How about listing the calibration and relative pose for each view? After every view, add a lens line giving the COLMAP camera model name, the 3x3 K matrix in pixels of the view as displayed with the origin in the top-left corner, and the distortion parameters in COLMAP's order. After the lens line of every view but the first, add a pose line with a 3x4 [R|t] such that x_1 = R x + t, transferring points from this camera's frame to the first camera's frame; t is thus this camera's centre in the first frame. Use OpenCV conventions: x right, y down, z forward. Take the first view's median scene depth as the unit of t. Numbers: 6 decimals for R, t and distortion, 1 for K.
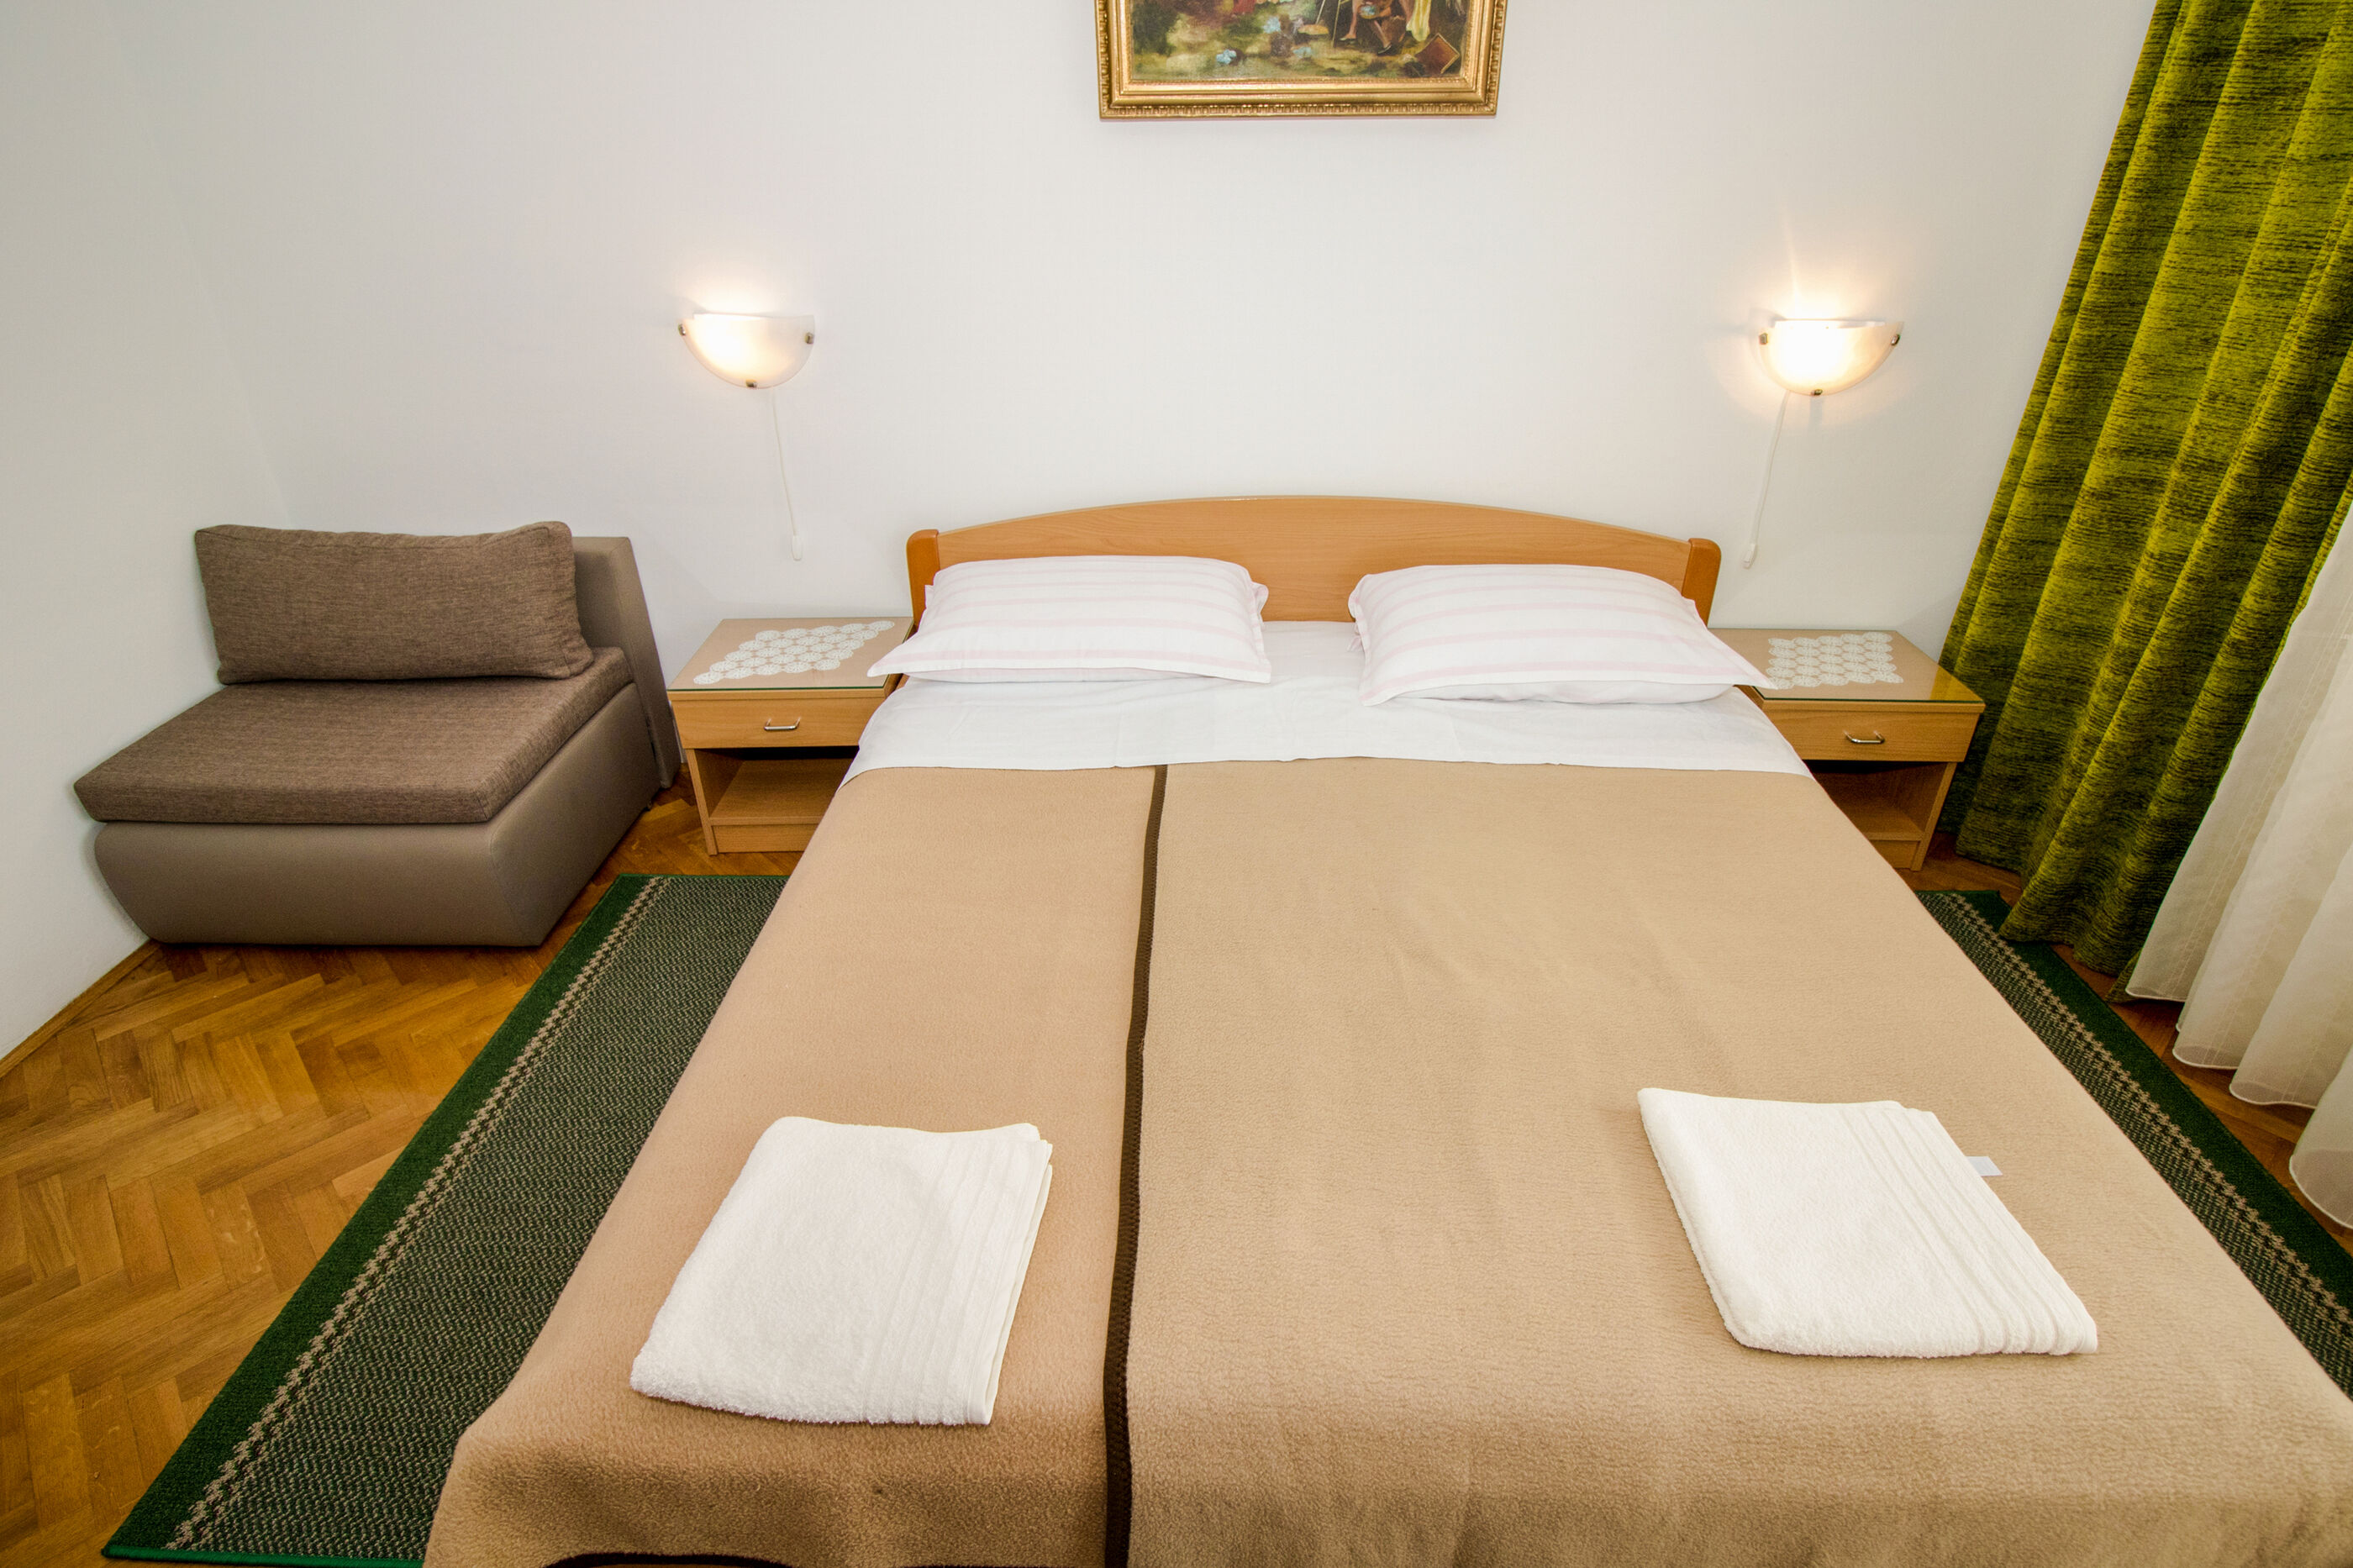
lens RADIAL K [[1214.9, 0, 1197.9], [0, 1214.9, 780.5], [0, 0, 1]] dist [0.006386, -0.014516]
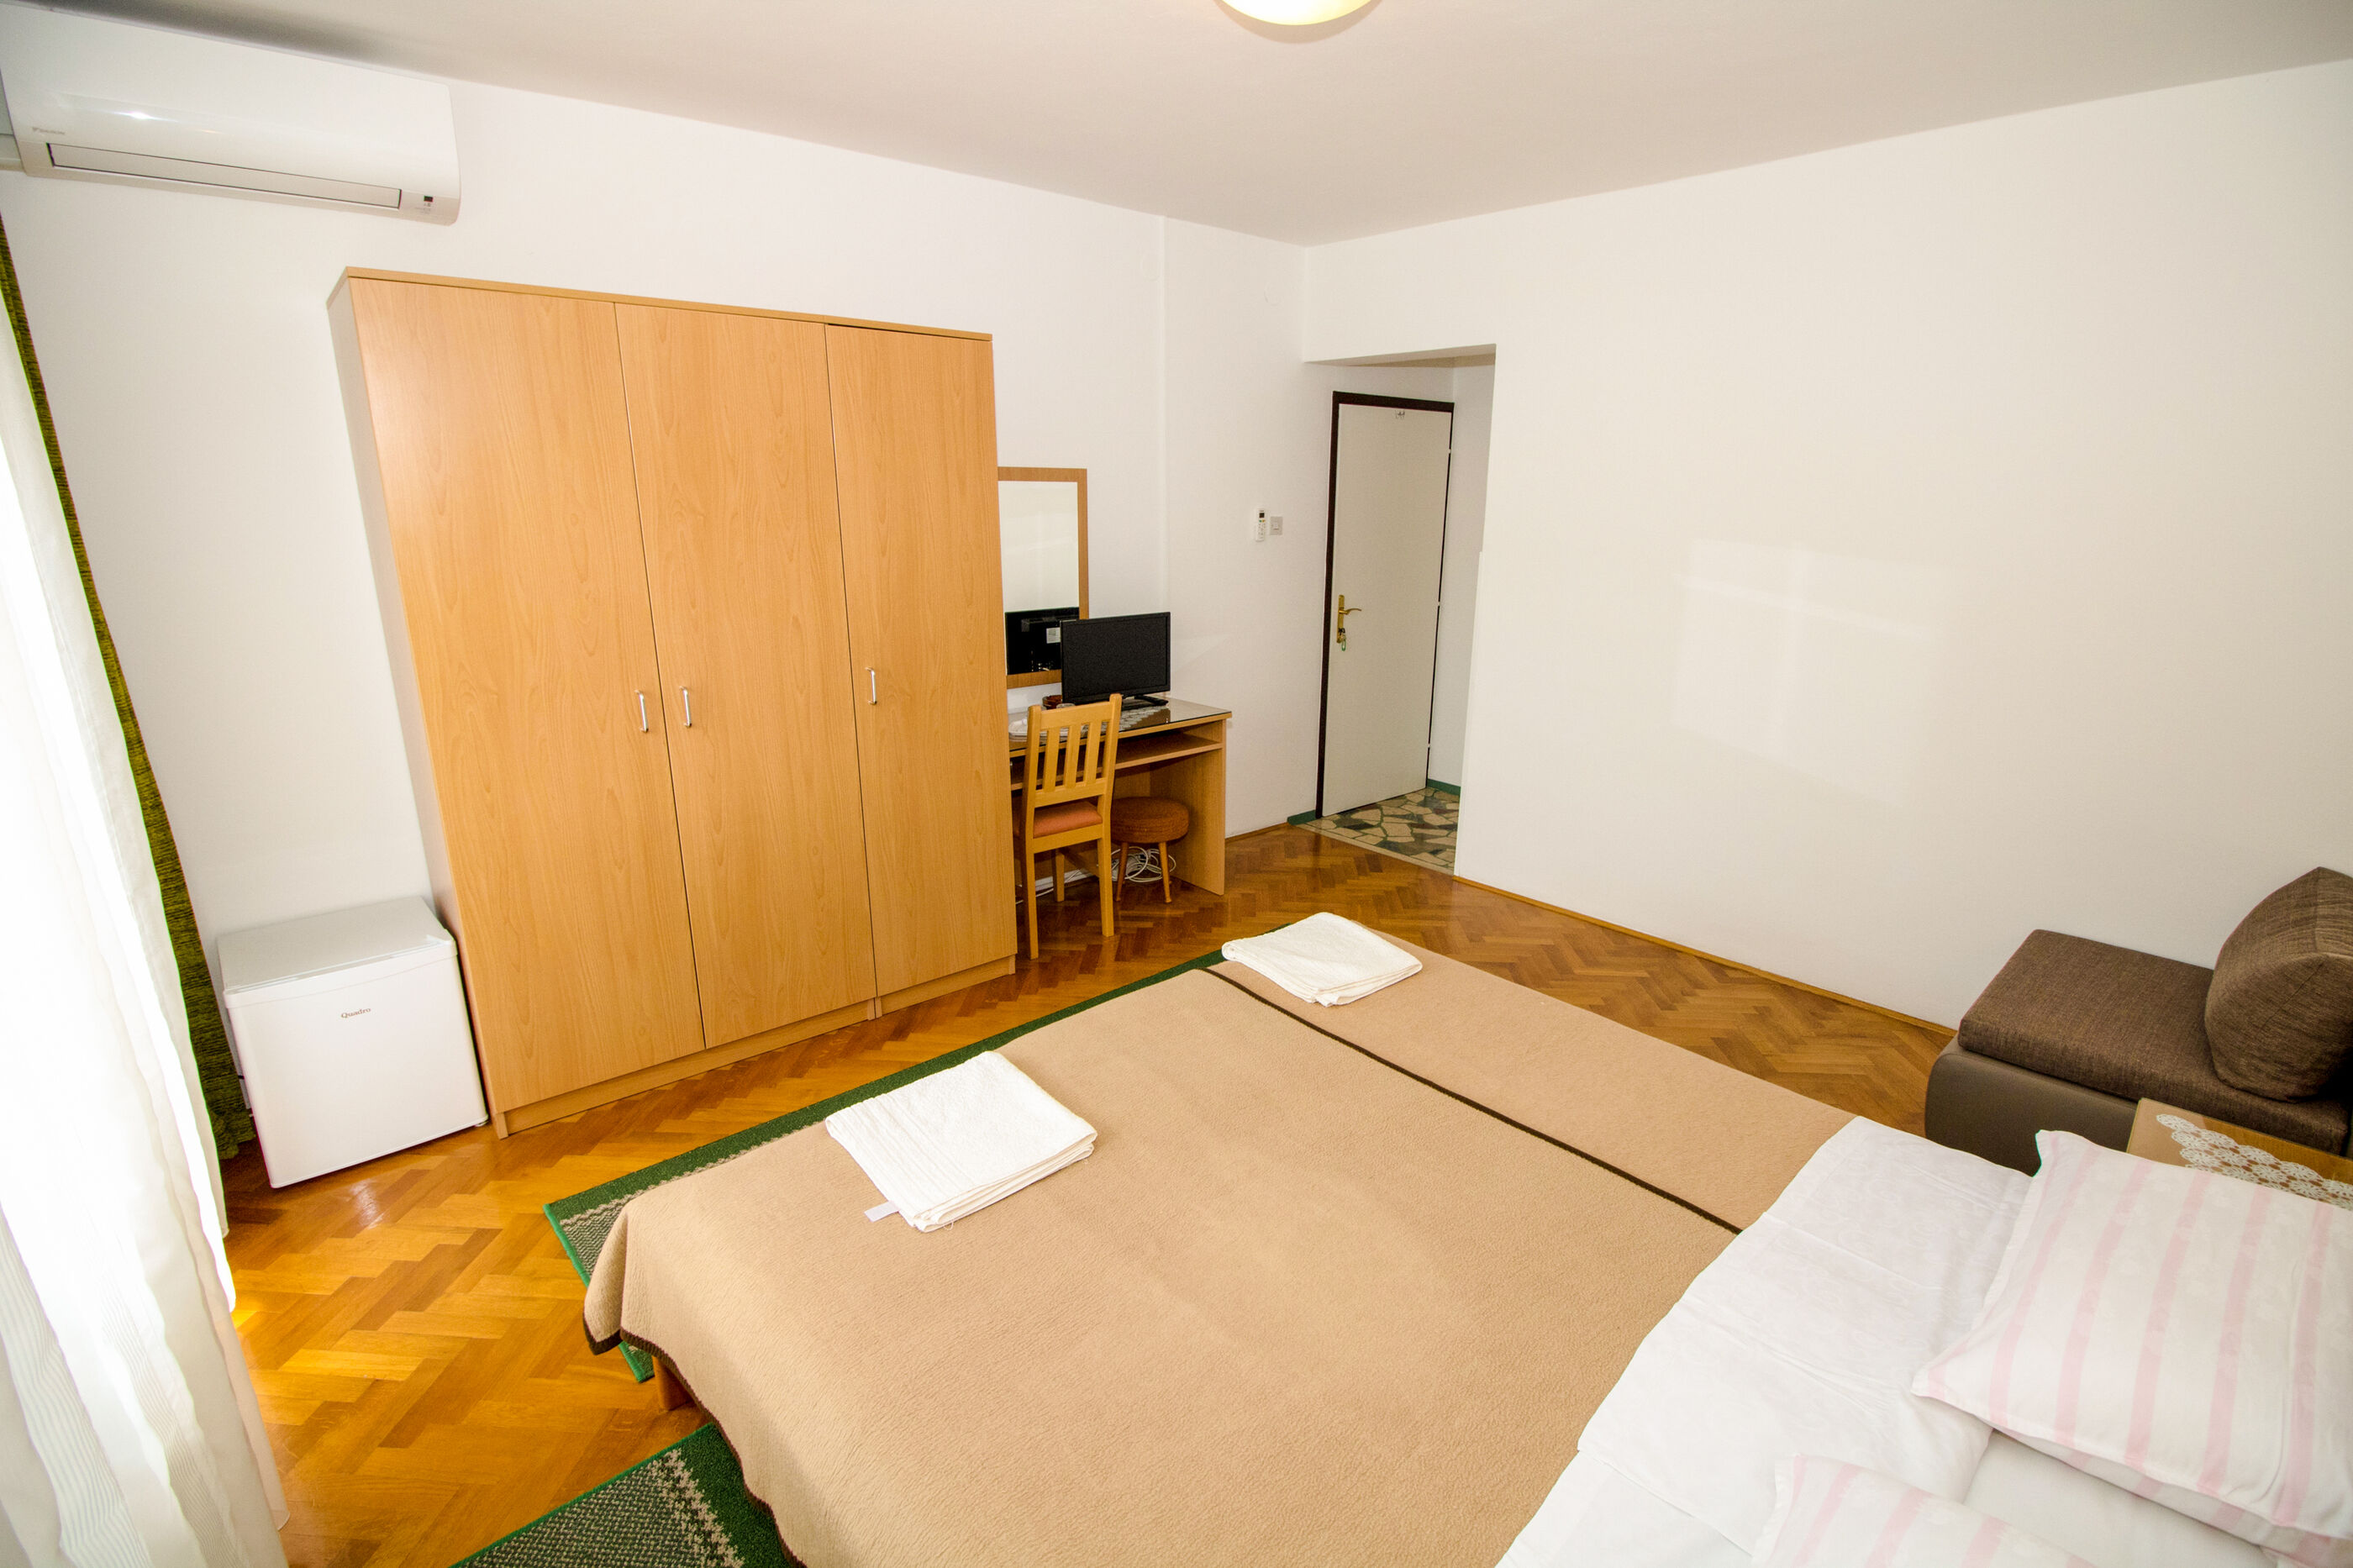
lens RADIAL K [[1099.7, 0, 1198.7], [0, 1099.7, 789.6], [0, 0, 1]] dist [0.000351, -0.012886]
pose [[-0.718524, 0.180321, -0.671719, 0.656828], [-0.354704, 0.735756, 0.576931, -0.513336], [0.598254, 0.652800, -0.464698, 0.859432]]
